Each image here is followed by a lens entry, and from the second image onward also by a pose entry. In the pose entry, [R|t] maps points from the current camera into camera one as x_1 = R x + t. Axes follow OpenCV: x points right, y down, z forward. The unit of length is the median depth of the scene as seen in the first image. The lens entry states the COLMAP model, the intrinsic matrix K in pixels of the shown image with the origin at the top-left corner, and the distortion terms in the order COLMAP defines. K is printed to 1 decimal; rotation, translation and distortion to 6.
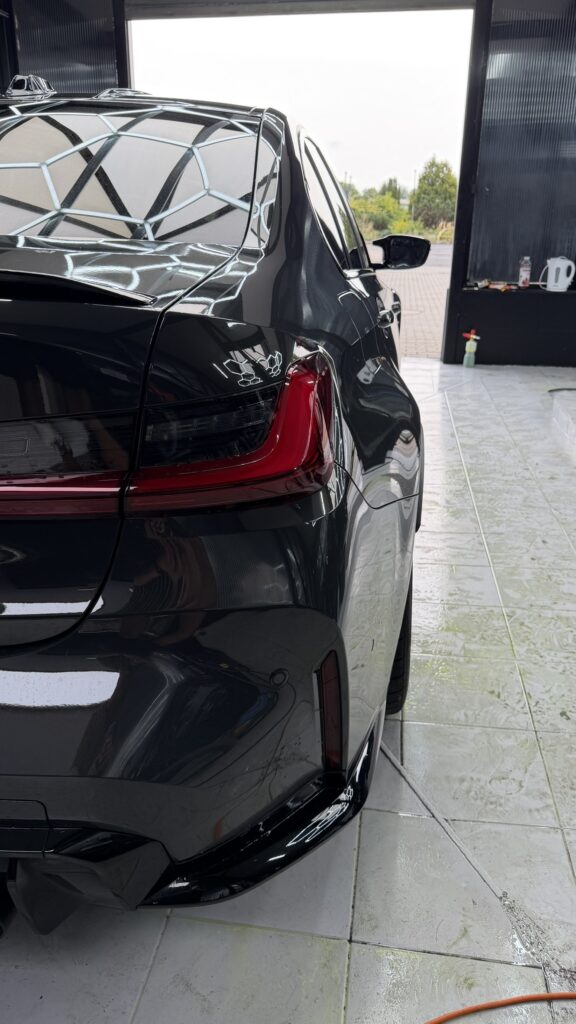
lens RADIAL K [[769.4, 0, 295.1], [0, 769.4, 520.0], [0, 0, 1]] dist [0.009054, -0.049453]
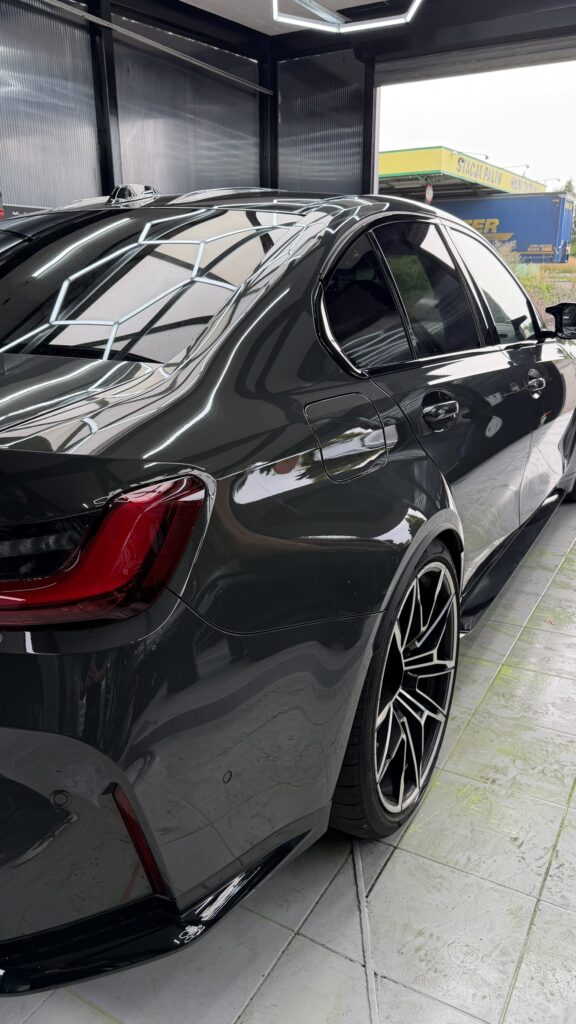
lens RADIAL K [[769.4, 0, 291.5], [0, 769.4, 515.0], [0, 0, 1]] dist [0.009054, -0.049453]
pose [[0.920258, 0.097600, -0.378946, 0.349041], [-0.115283, 0.993038, -0.024199, -0.101174], [0.373946, 0.065955, 0.925102, 0.079837]]
